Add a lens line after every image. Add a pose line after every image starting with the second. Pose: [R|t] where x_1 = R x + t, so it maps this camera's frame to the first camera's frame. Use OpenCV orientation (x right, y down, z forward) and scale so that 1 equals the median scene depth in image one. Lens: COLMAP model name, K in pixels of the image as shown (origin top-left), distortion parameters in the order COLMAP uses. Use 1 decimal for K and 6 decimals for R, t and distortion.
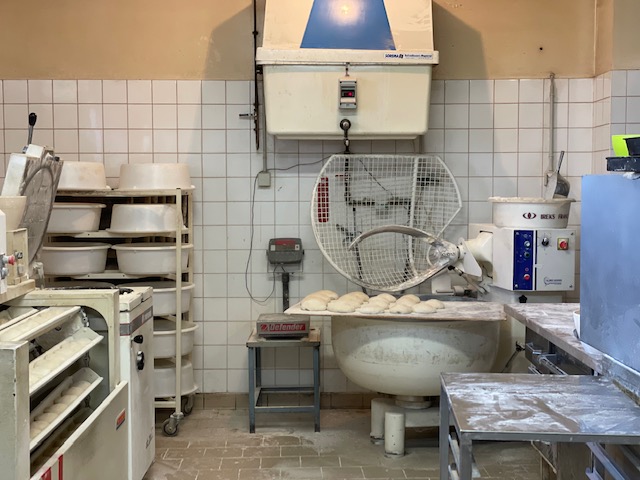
lens RADIAL K [[961.7, 0, 320.3], [0, 961.7, 209.2], [0, 0, 1]] dist [0.201434, -0.090410]
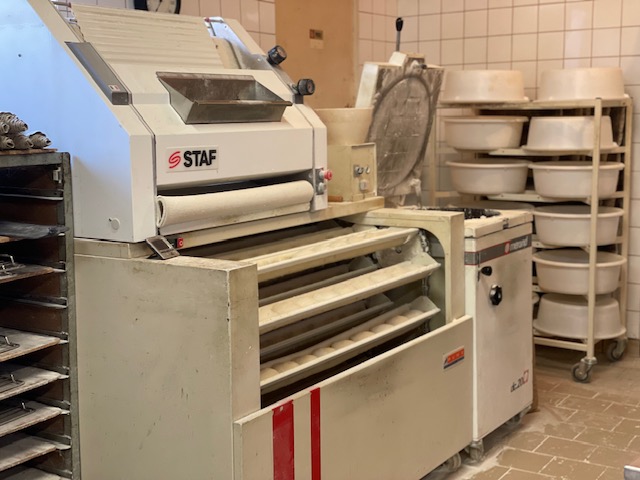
lens RADIAL K [[961.7, 0, 320.3], [0, 961.7, 209.2], [0, 0, 1]] dist [0.201434, -0.090410]
pose [[0.835112, 0.051629, -0.547652, 0.152497], [-0.005316, 0.996297, 0.085819, 0.003948], [0.550054, -0.068757, 0.832294, 0.179547]]
